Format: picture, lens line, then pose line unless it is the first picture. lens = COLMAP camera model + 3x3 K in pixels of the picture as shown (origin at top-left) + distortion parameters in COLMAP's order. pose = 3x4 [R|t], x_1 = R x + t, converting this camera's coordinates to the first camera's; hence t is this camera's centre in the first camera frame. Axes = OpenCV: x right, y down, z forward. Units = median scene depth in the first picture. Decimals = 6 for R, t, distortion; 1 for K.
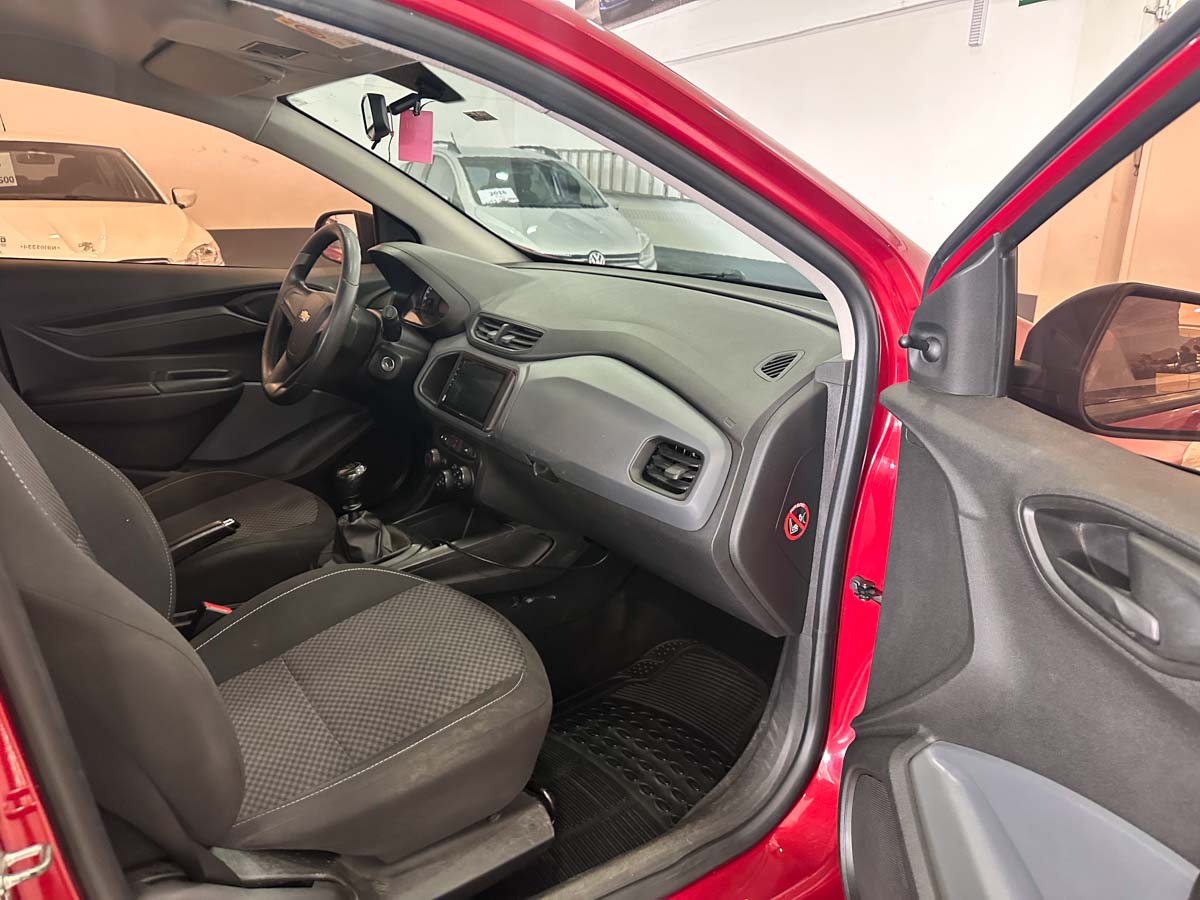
lens RADIAL K [[848.3, 0, 582.7], [0, 848.3, 446.5], [0, 0, 1]] dist [0.126104, -0.181202]
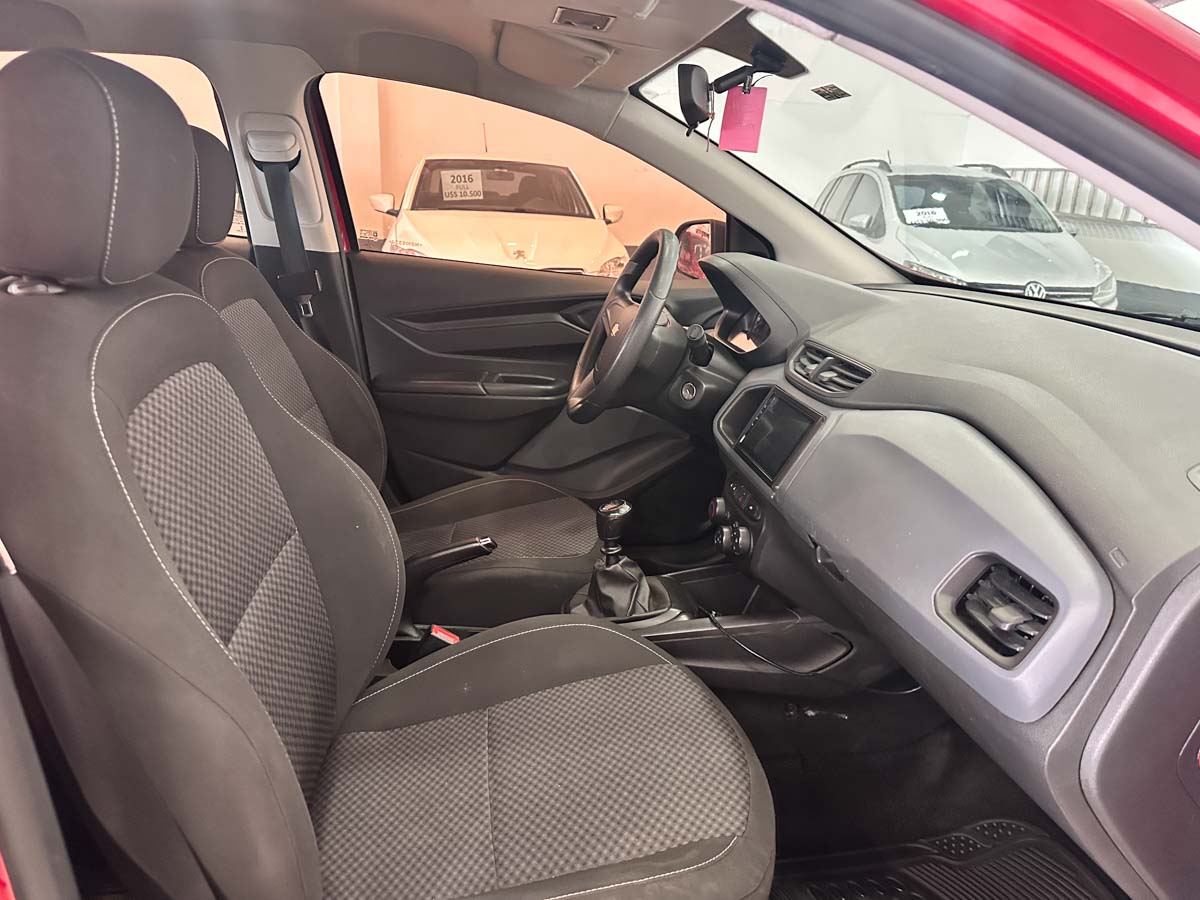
lens RADIAL K [[848.3, 0, 582.7], [0, 848.3, 446.5], [0, 0, 1]] dist [0.126104, -0.181202]
pose [[0.889225, 0.144004, -0.434214, 0.057430], [-0.154390, 0.987943, 0.011470, -0.034051], [0.430630, 0.056839, 0.900737, 0.180401]]
